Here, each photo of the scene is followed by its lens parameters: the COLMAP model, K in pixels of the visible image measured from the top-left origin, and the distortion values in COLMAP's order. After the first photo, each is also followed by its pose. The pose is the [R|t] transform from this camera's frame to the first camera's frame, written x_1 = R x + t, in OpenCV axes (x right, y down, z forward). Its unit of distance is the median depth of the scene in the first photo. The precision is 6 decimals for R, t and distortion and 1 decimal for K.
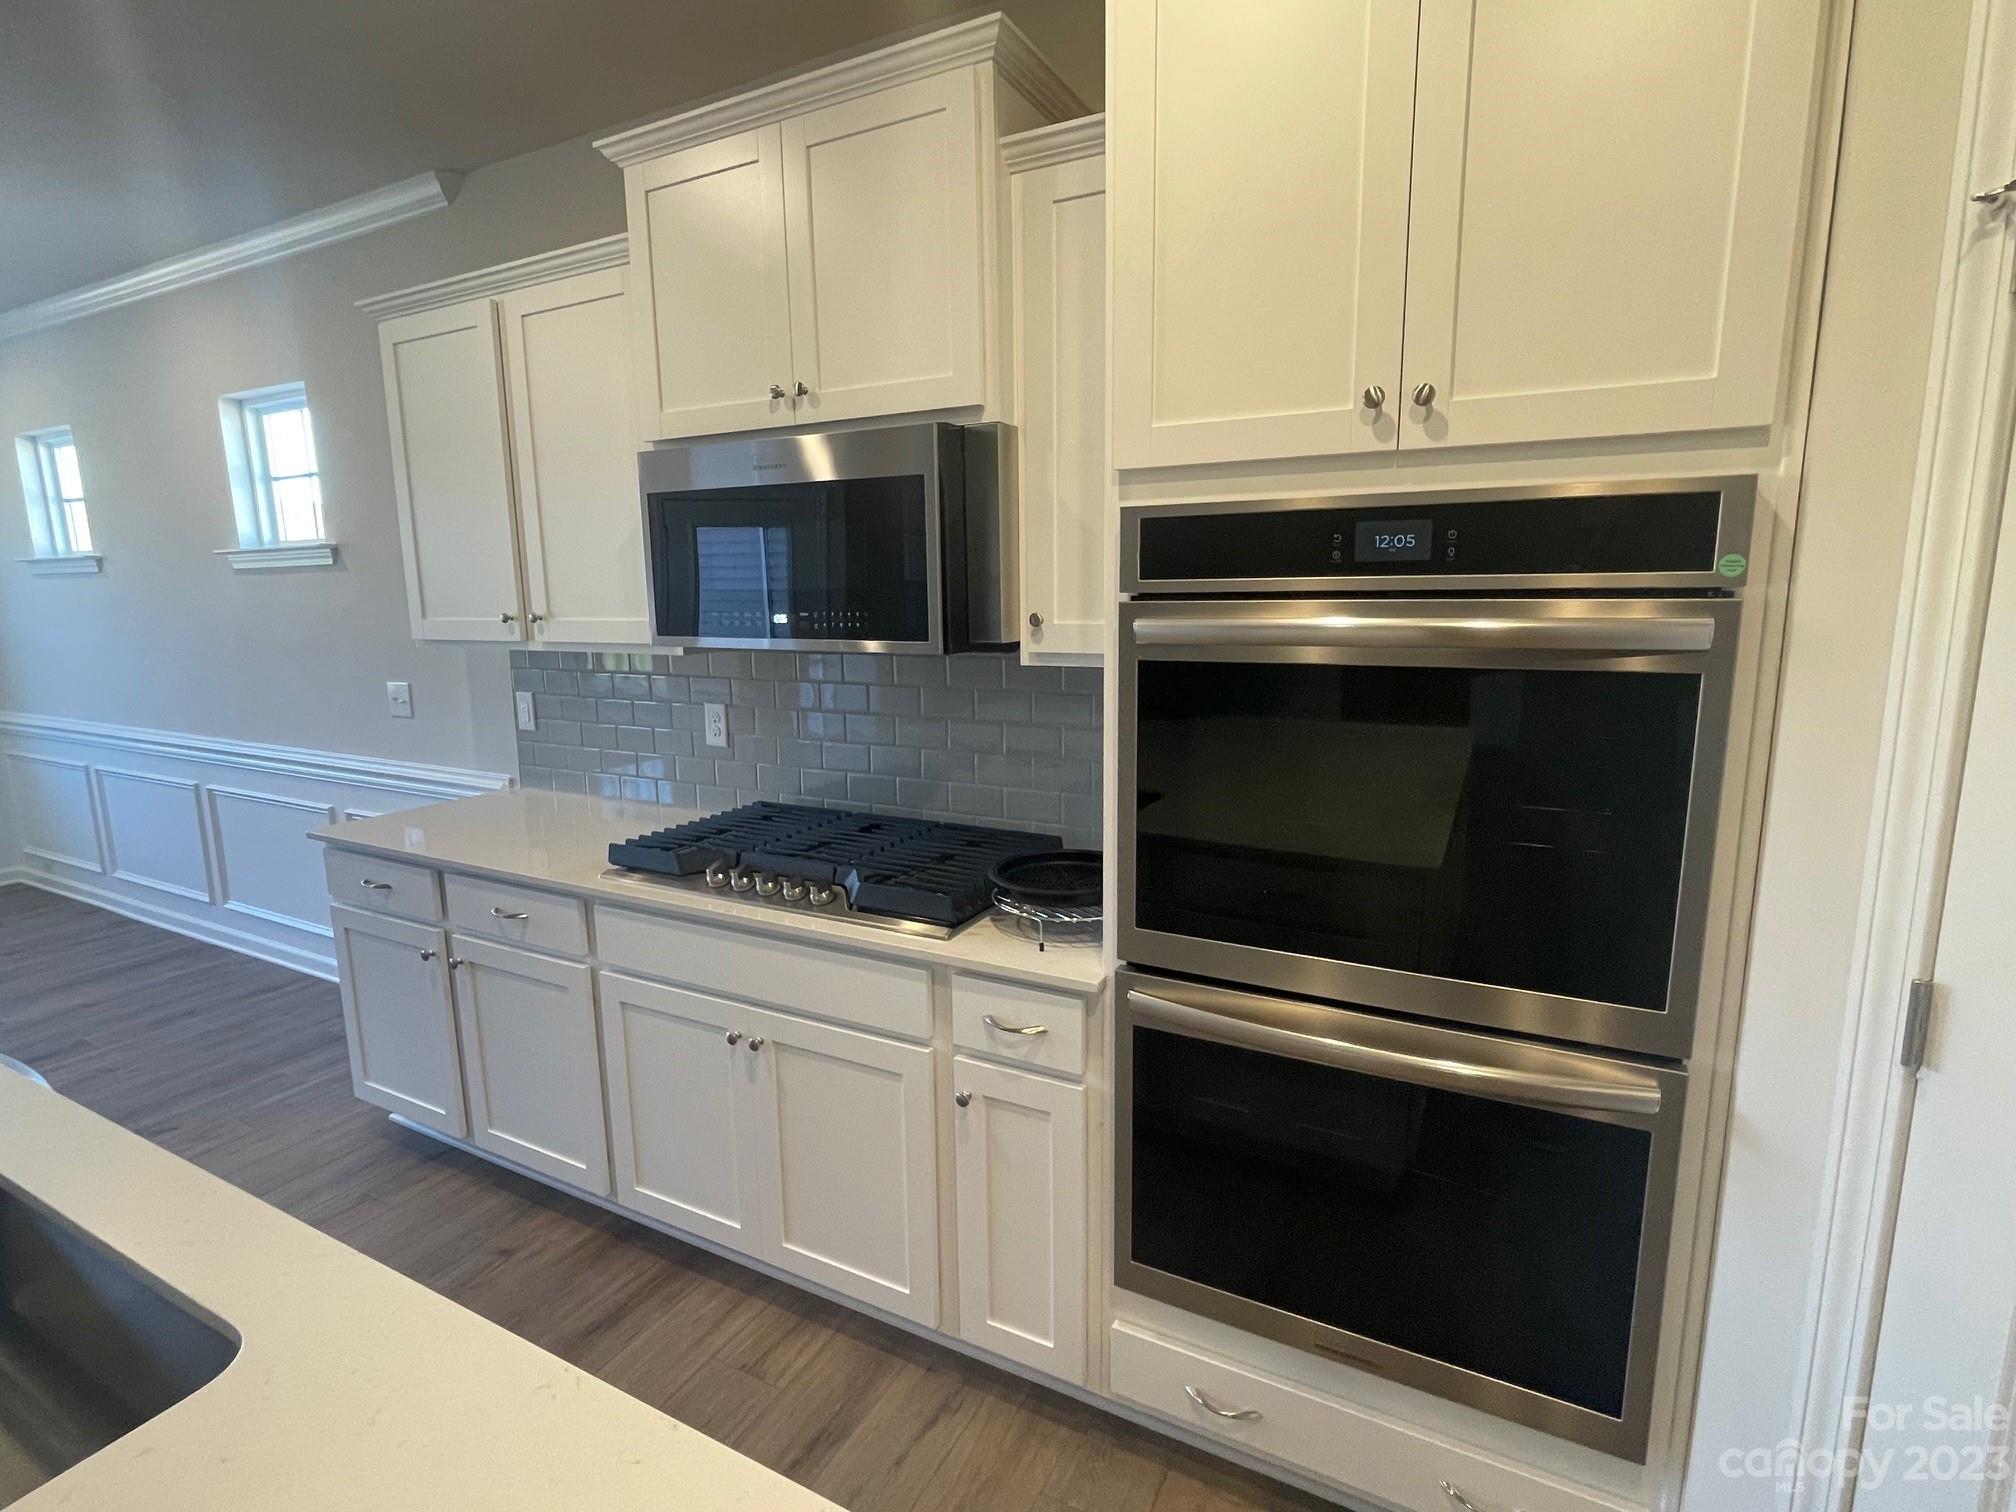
lens RADIAL K [[978.1, 0, 1005.8], [0, 978.1, 750.5], [0, 0, 1]] dist [-0.002495, -0.000880]
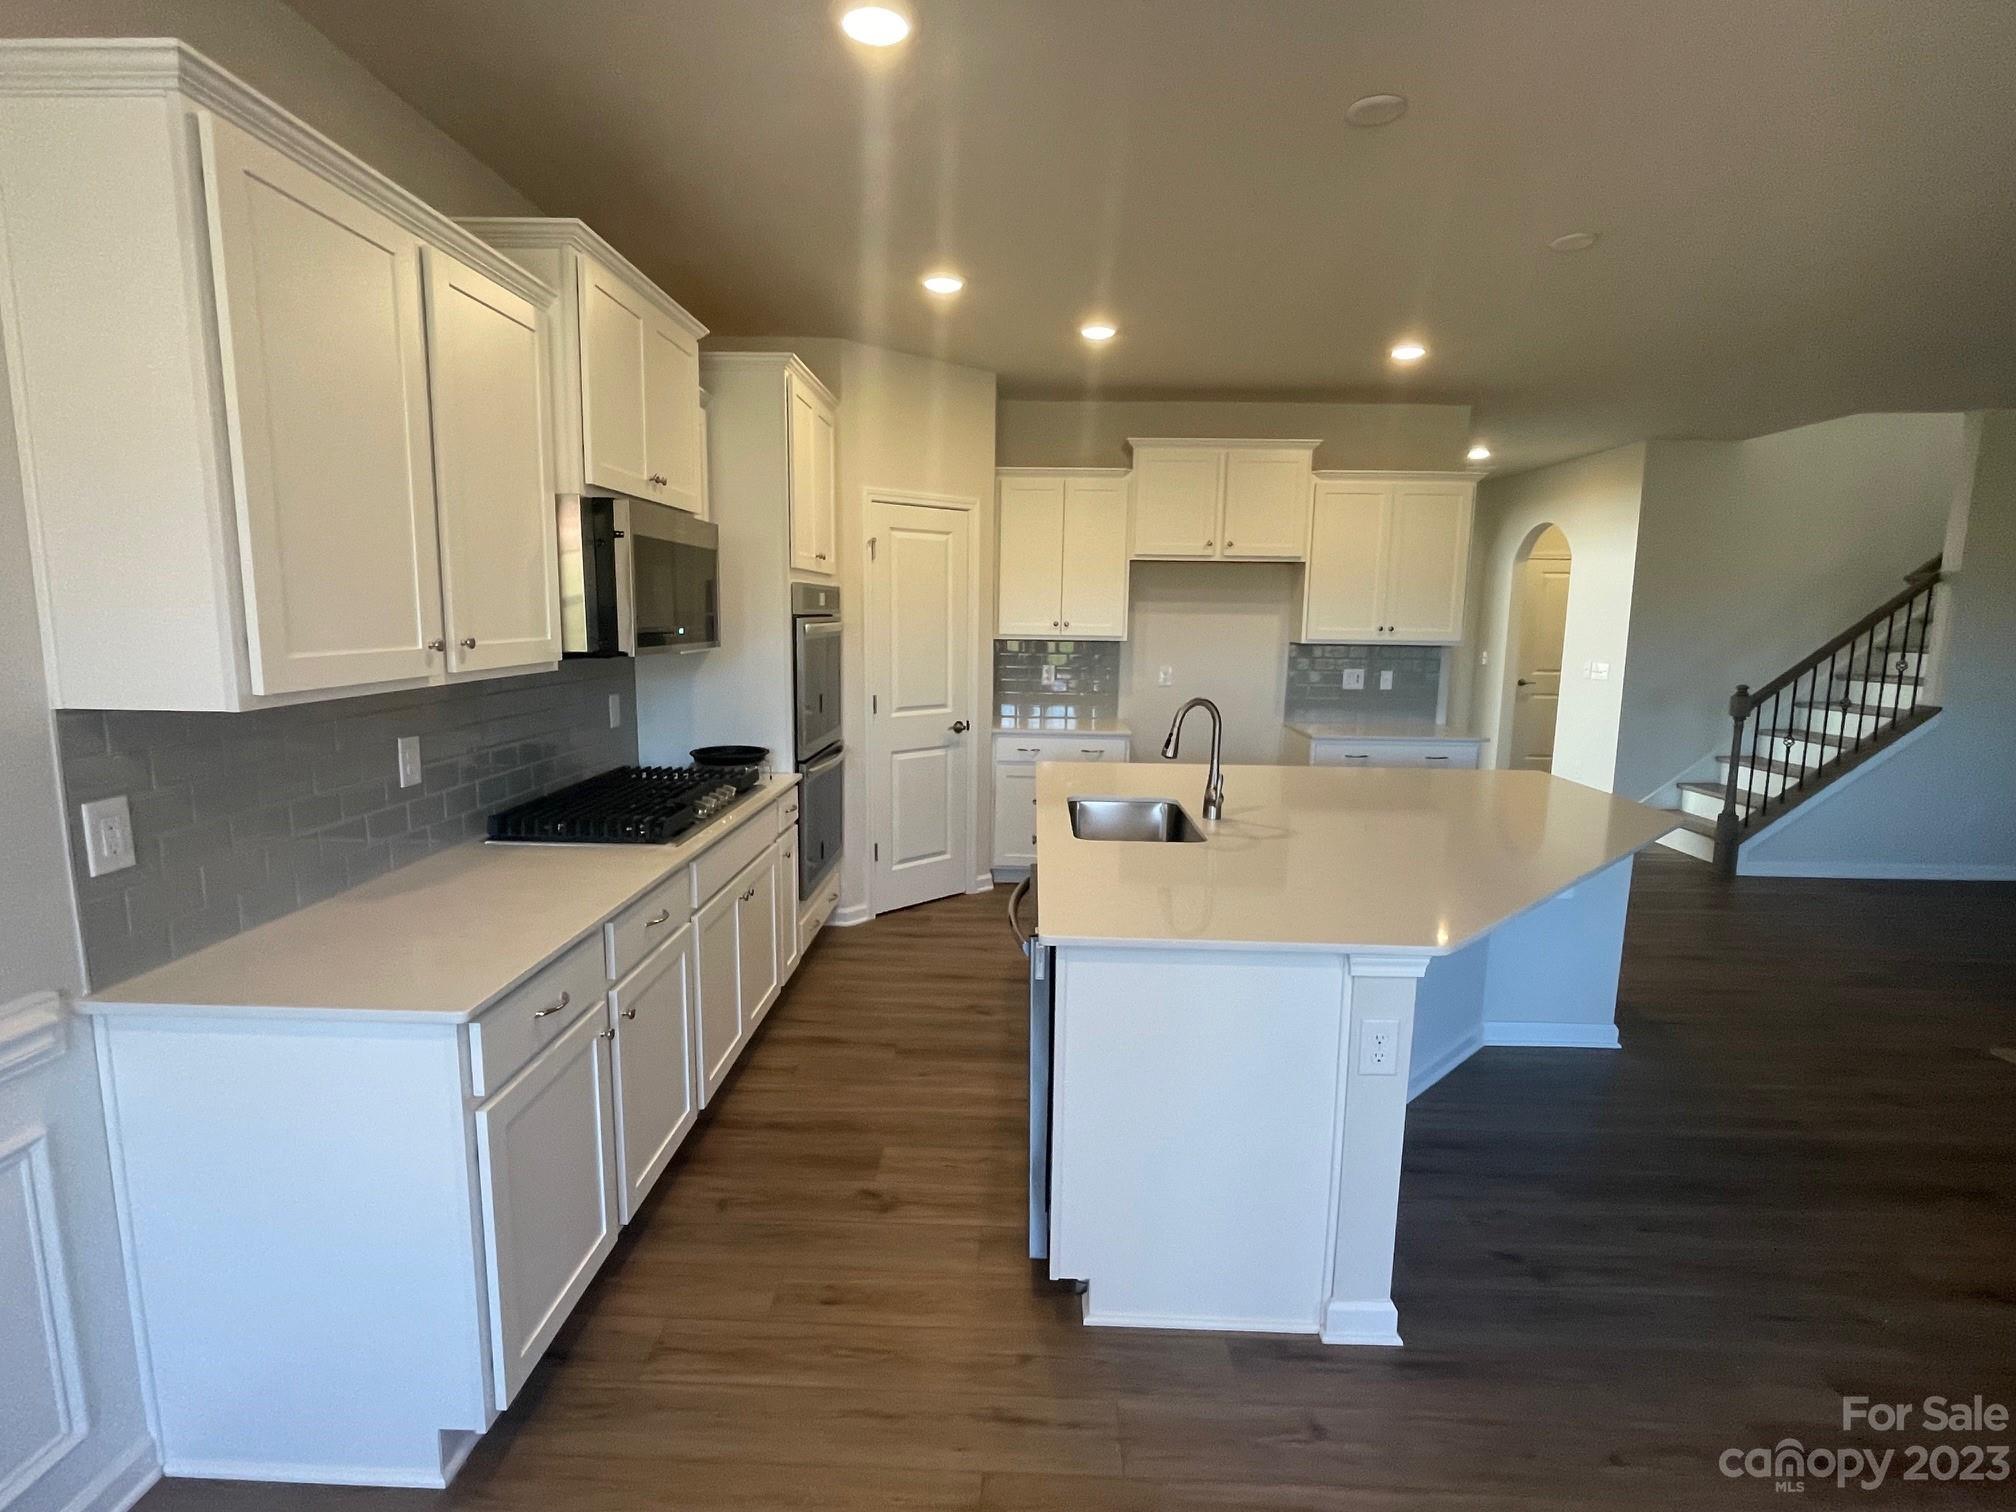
lens RADIAL K [[959.1, 0, 1005.2], [0, 959.1, 765.2], [0, 0, 1]] dist [-0.010042, -0.000394]
pose [[-0.438870, -0.141281, 0.887374, -1.323991], [0.136179, 0.965696, 0.221101, -0.144602], [-0.888171, 0.217876, -0.404575, 0.887968]]
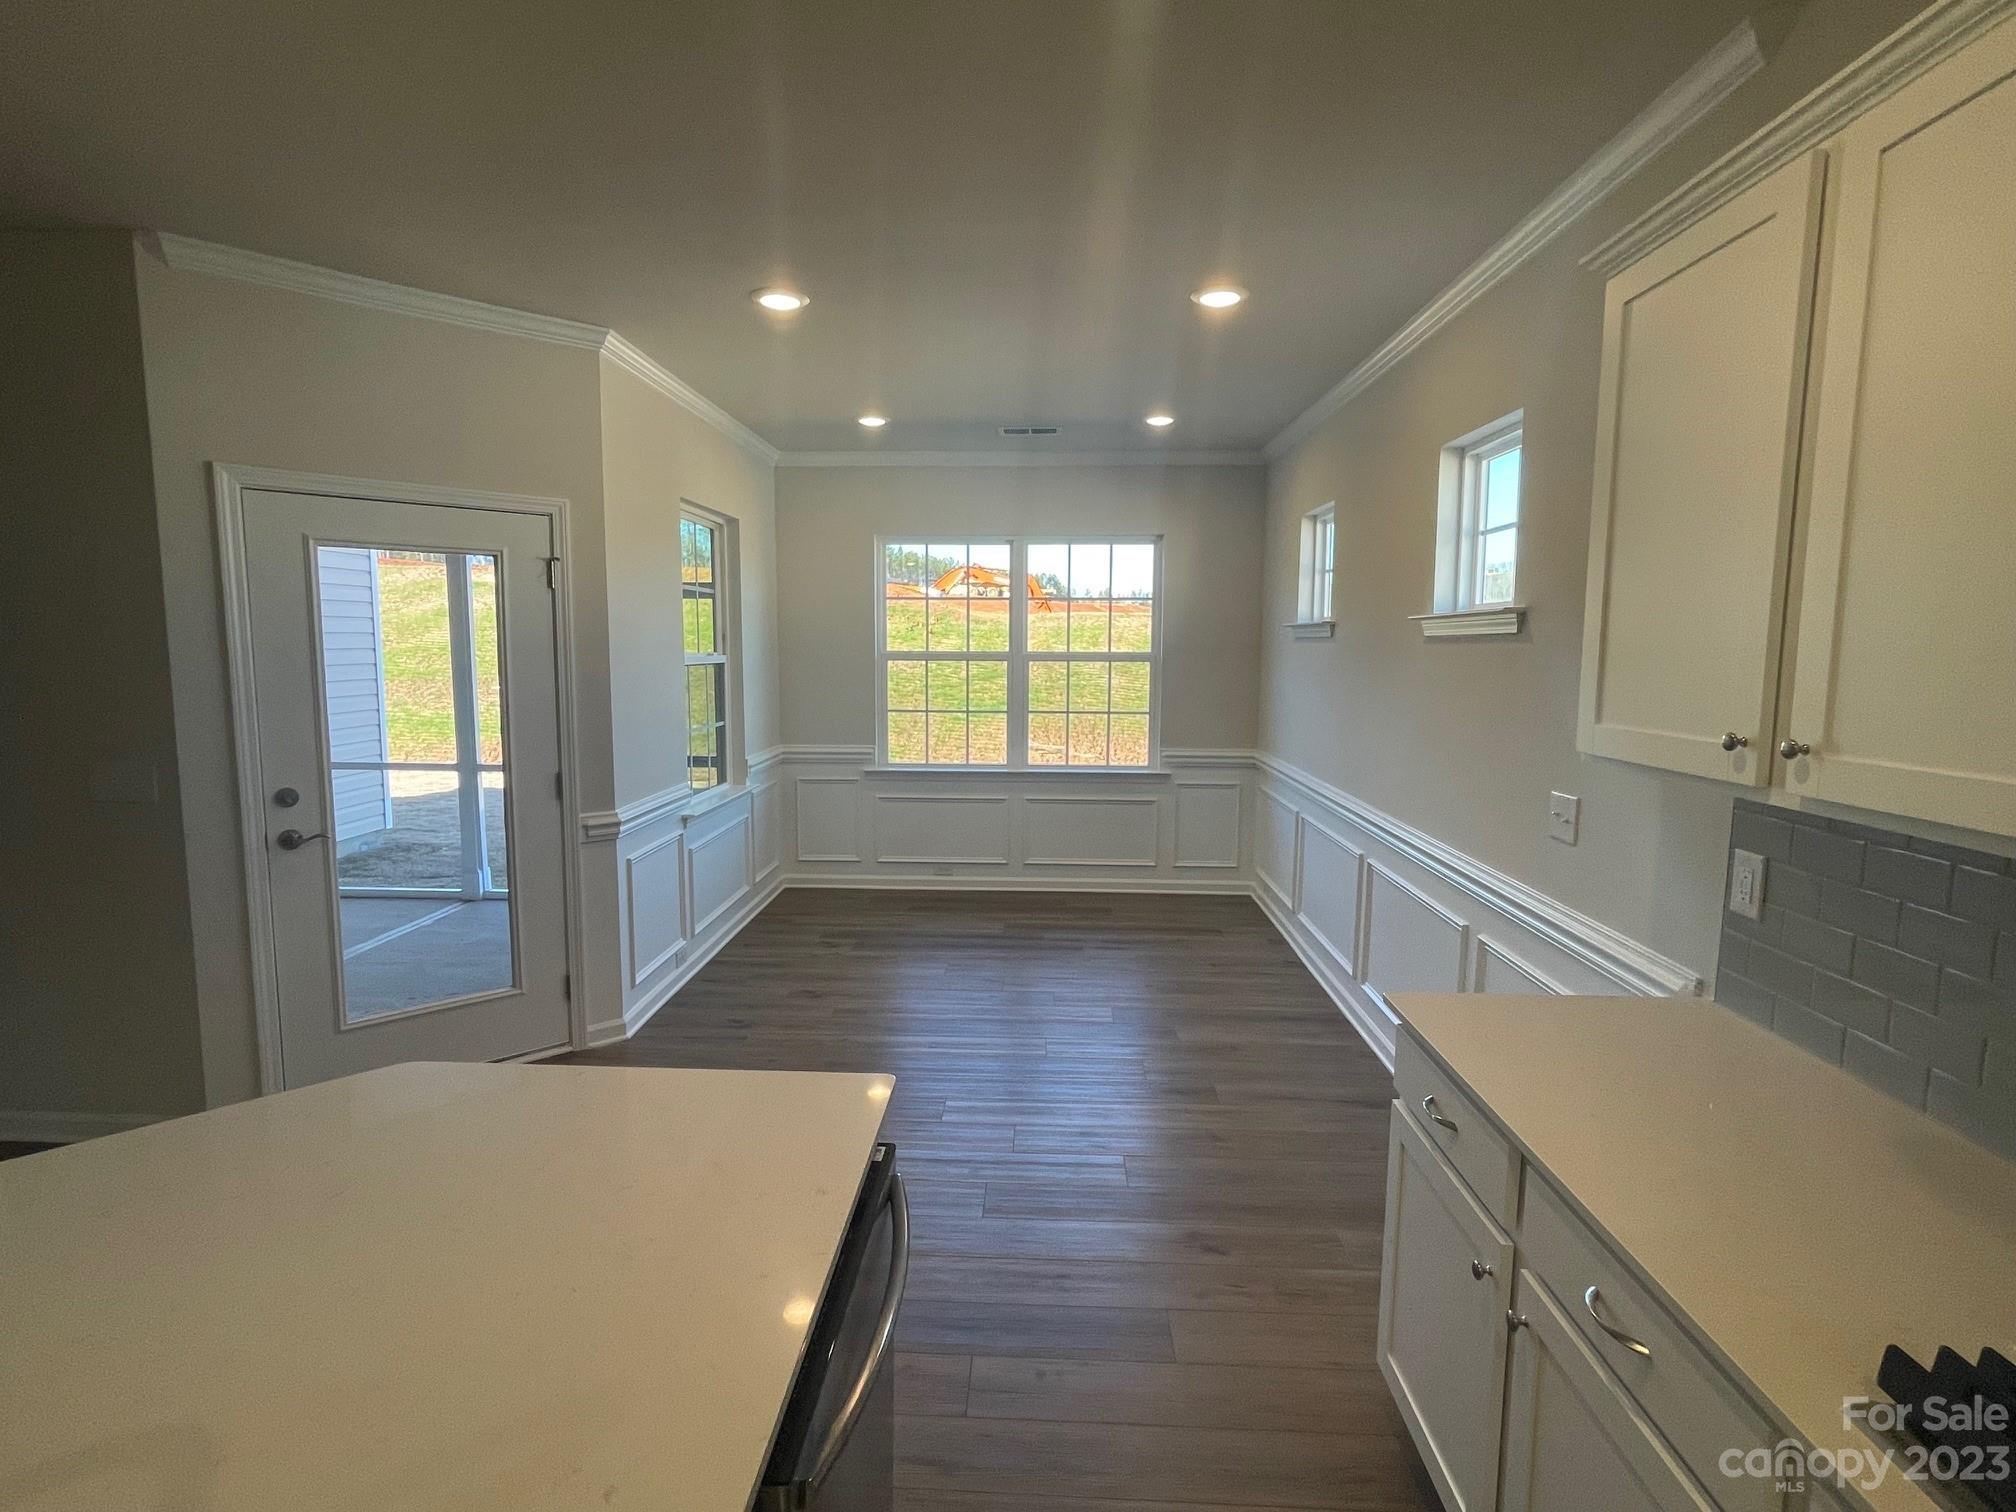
lens RADIAL K [[978.1, 0, 1005.8], [0, 978.1, 750.5], [0, 0, 1]] dist [-0.002495, -0.000880]
pose [[0.425586, 0.112620, -0.897883, -0.184838], [-0.161636, 0.985729, 0.047025, -0.086705], [0.890365, 0.125117, 0.437716, 0.381876]]
